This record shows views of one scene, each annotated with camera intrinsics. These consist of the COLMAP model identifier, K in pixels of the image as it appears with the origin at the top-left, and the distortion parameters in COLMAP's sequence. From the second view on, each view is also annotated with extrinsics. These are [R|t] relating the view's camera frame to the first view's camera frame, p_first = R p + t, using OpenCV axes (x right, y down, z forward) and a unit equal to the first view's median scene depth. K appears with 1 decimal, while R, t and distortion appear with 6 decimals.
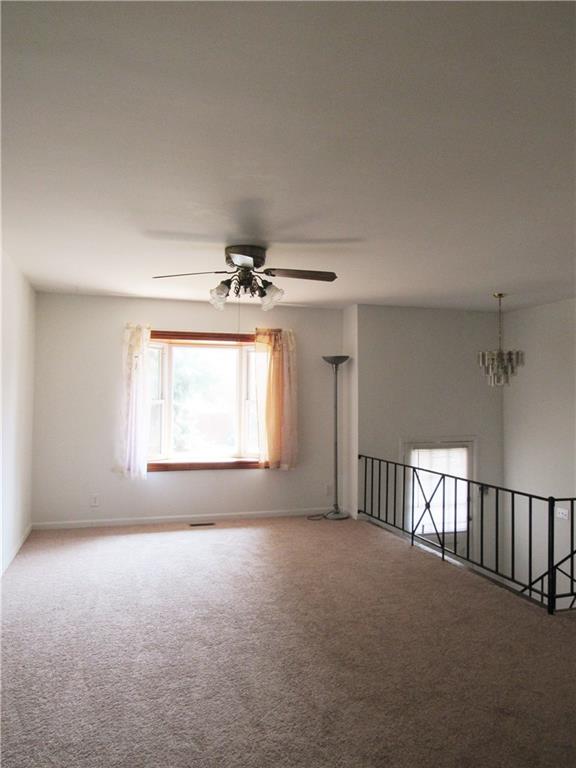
lens RADIAL K [[545.0, 0, 291.0], [0, 545.0, 385.8], [0, 0, 1]] dist [-0.049164, 0.020388]
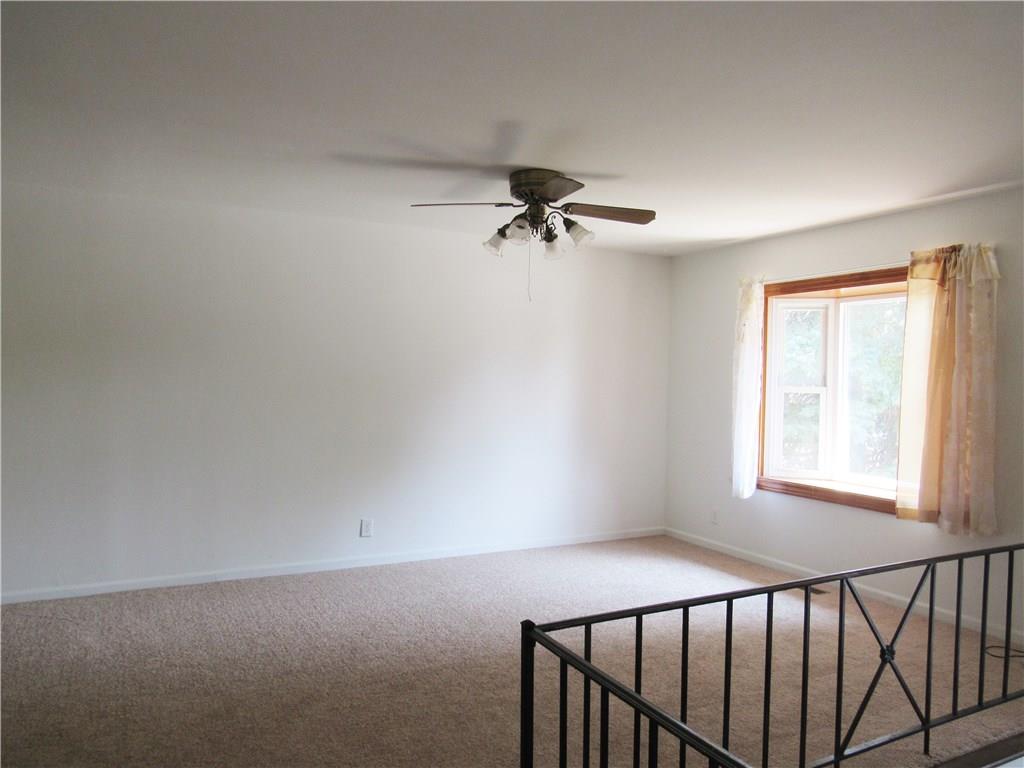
lens RADIAL K [[726.7, 0, 515.4], [0, 726.7, 386.2], [0, 0, 1]] dist [-0.049164, 0.020388]
pose [[0.183225, 0.009161, -0.983028, 0.549856], [0.004950, 0.999935, 0.010241, 0.014784], [0.983059, -0.006743, 0.183167, 0.494053]]
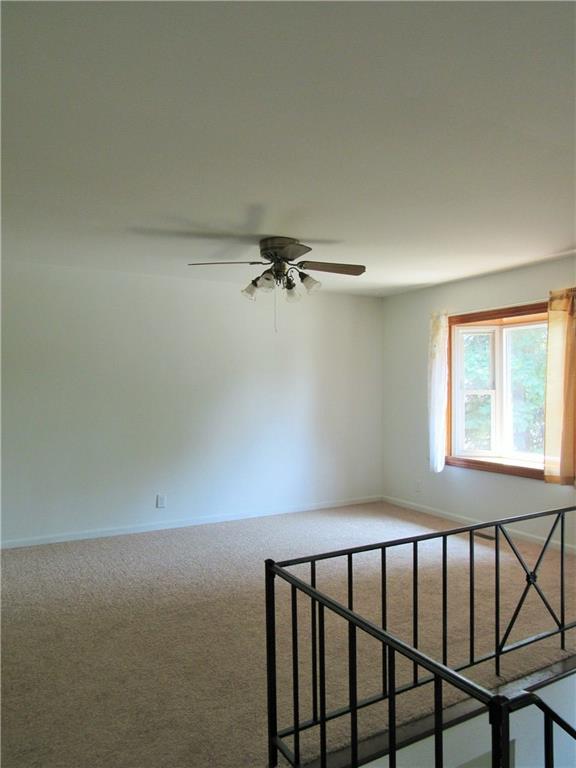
lens RADIAL K [[545.0, 0, 294.5], [0, 545.0, 383.5], [0, 0, 1]] dist [-0.049164, 0.020388]
pose [[0.214182, -0.015824, -0.976666, 0.572952], [0.027688, 0.999565, -0.010123, 0.015885], [0.976401, -0.024873, 0.214527, 0.502547]]
